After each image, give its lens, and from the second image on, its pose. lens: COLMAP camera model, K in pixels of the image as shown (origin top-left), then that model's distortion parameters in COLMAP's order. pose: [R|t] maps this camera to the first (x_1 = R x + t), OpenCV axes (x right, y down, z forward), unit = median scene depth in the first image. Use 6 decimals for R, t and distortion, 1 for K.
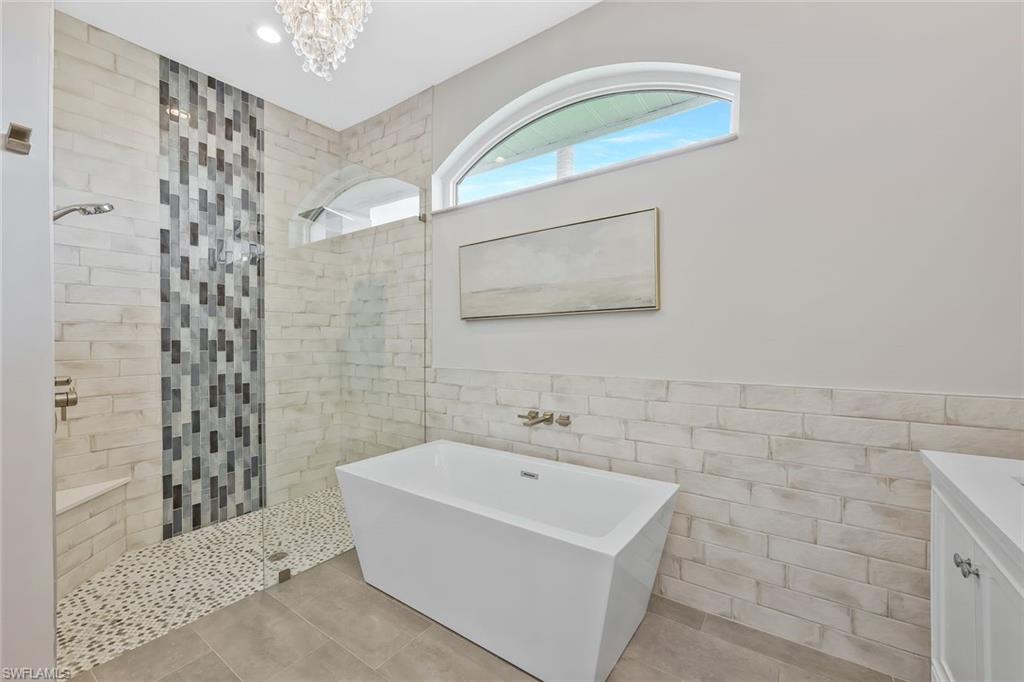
lens RADIAL K [[419.7, 0, 513.2], [0, 419.7, 339.3], [0, 0, 1]] dist [-0.001627, -0.000140]
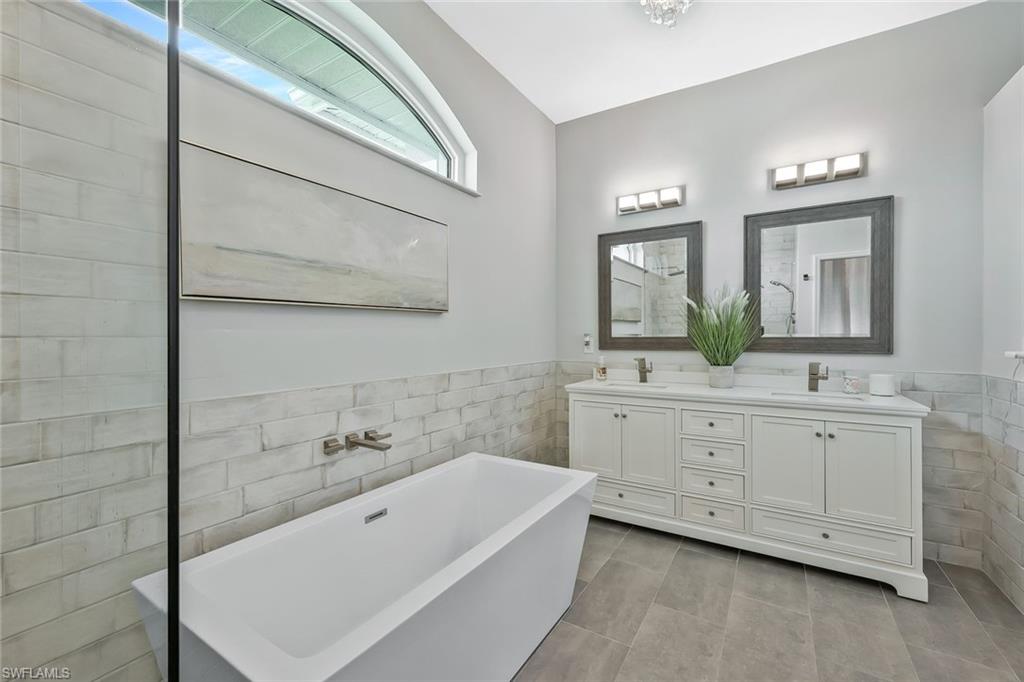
lens RADIAL K [[419.7, 0, 514.6], [0, 419.7, 340.1], [0, 0, 1]] dist [-0.001627, -0.000140]
pose [[-0.055663, -0.006720, 0.998427, -0.781130], [0.001188, 0.999976, 0.006797, -0.002791], [-0.998449, 0.001564, -0.055653, 0.834556]]
